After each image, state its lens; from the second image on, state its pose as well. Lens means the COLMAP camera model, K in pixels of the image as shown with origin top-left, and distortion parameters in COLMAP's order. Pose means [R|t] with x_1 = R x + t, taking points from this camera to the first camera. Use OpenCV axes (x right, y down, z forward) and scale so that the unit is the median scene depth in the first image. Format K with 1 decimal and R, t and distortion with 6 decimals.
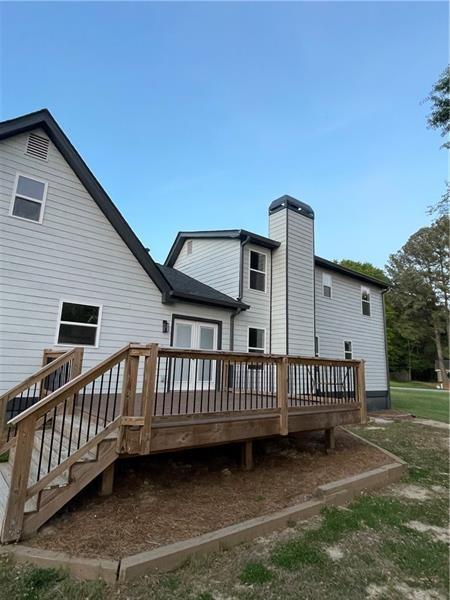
lens RADIAL K [[344.0, 0, 225.0], [0, 344.0, 300.0], [0, 0, 1]] dist [-0.001485, -0.000615]
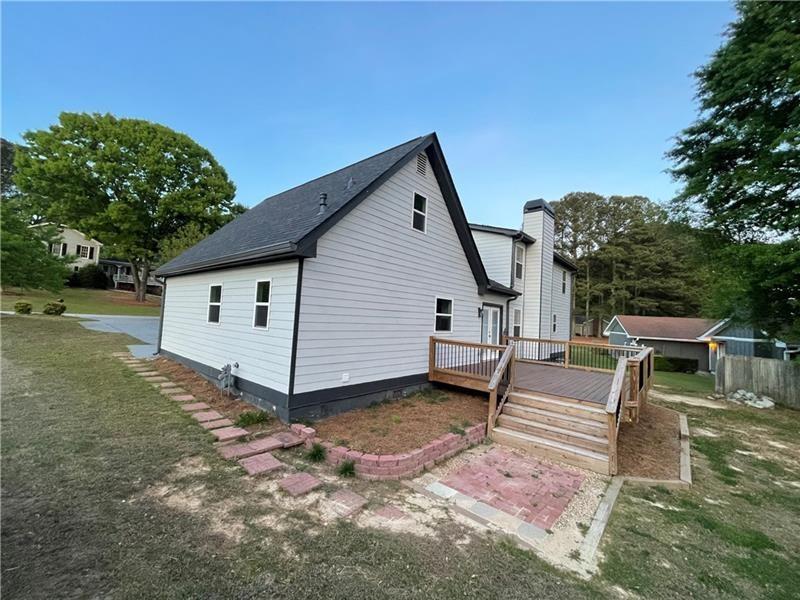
lens RADIAL K [[326.3, 0, 400.0], [0, 326.3, 300.0], [0, 0, 1]] dist [0.000538, -0.000177]
pose [[0.984838, 0.030825, 0.170718, -0.580085], [-0.056489, 0.987435, 0.147582, -0.111997], [-0.164024, -0.154988, 0.974205, -0.100641]]
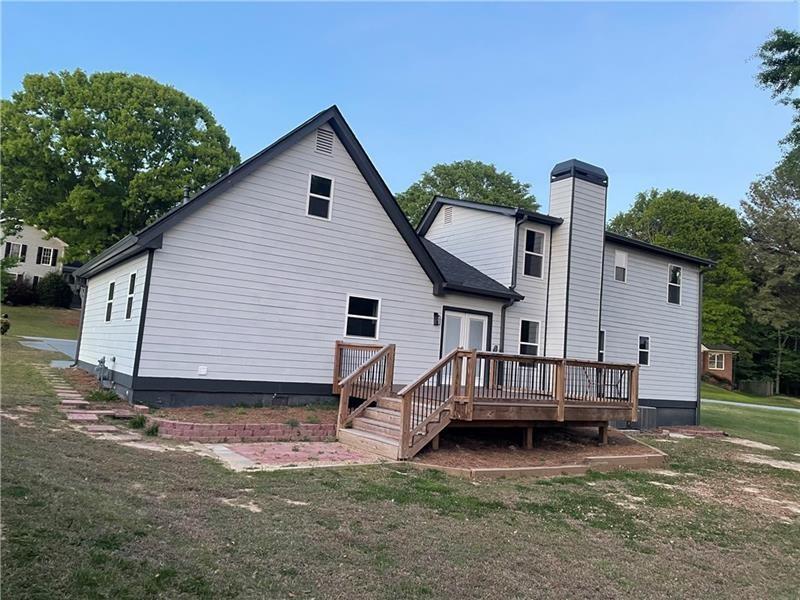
lens RADIAL K [[595.2, 0, 403.3], [0, 595.2, 296.0], [0, 0, 1]] dist [0.096371, -0.117309]
pose [[0.995920, 0.034336, -0.083450, -0.111719], [-0.026441, 0.995228, 0.093927, -0.122376], [0.086277, -0.091337, 0.992075, -0.568246]]
